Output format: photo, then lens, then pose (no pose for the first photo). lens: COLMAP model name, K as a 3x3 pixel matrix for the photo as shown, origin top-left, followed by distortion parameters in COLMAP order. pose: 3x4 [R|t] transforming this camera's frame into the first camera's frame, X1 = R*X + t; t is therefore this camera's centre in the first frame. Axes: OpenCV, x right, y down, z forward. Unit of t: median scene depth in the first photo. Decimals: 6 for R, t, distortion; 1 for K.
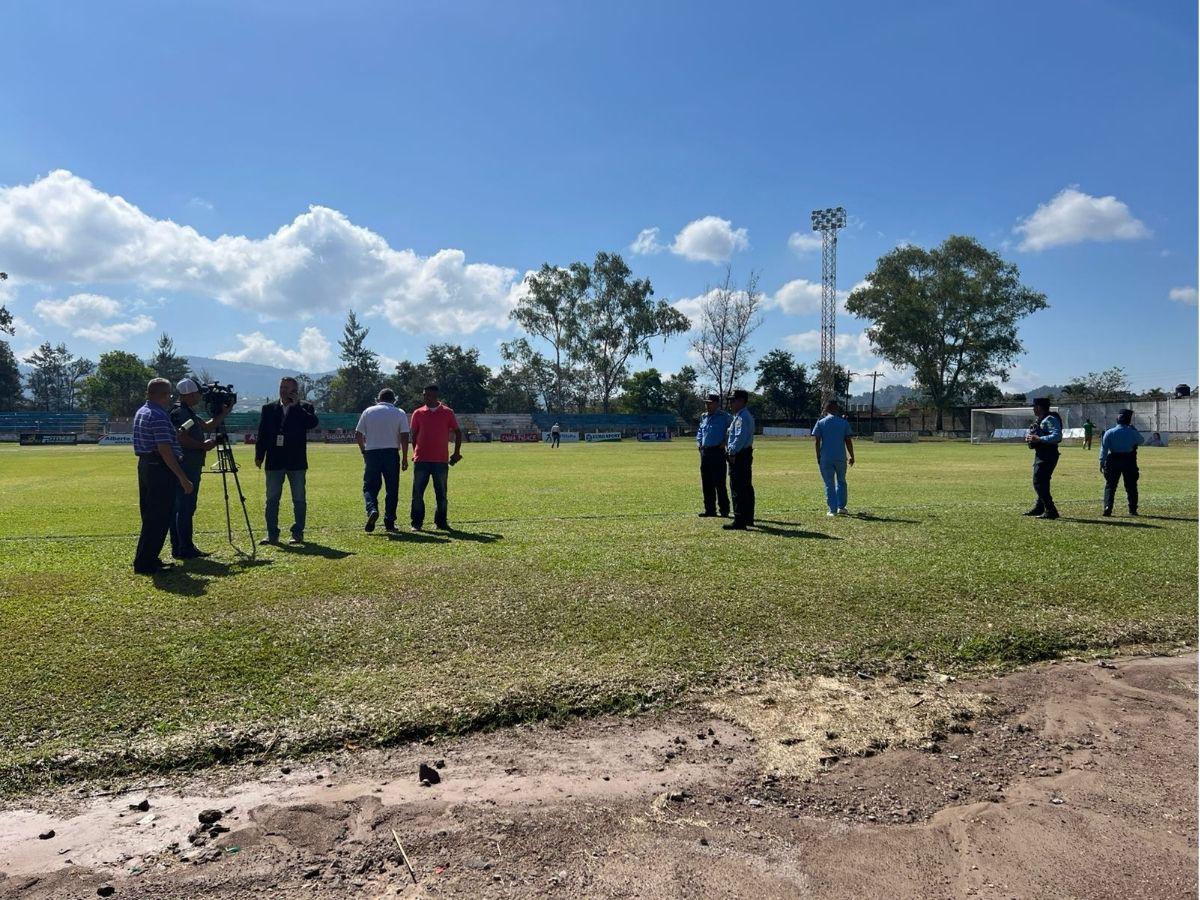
lens RADIAL K [[833.3, 0, 598.9], [0, 833.3, 452.8], [0, 0, 1]] dist [0.043979, -0.020121]
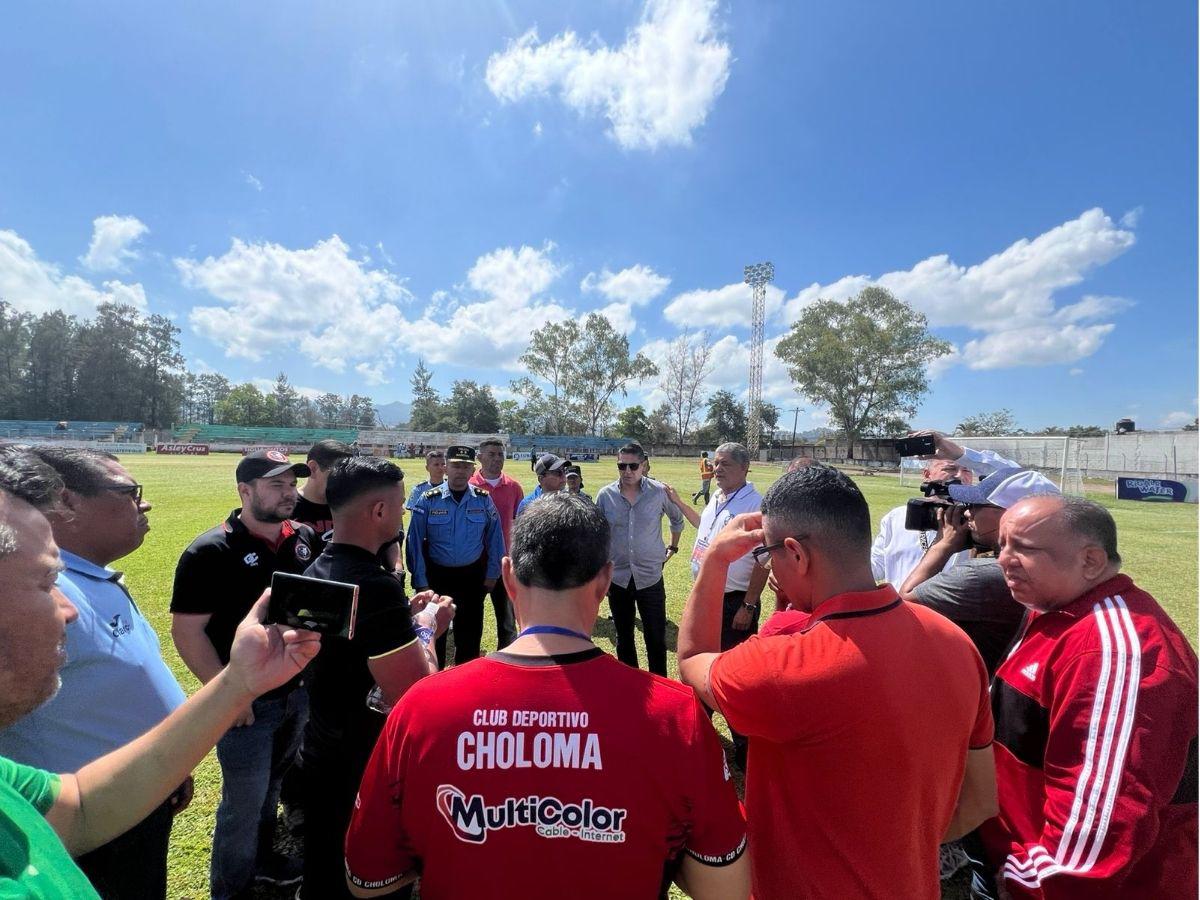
lens RADIAL K [[503.6, 0, 606.7], [0, 503.6, 467.5], [0, 0, 1]] dist [-0.001615, 0.000447]
pose [[0.996396, 0.032316, -0.078421, 0.098940], [-0.031504, 0.999437, 0.011569, -0.009695], [0.078750, -0.009057, 0.996853, 0.223095]]
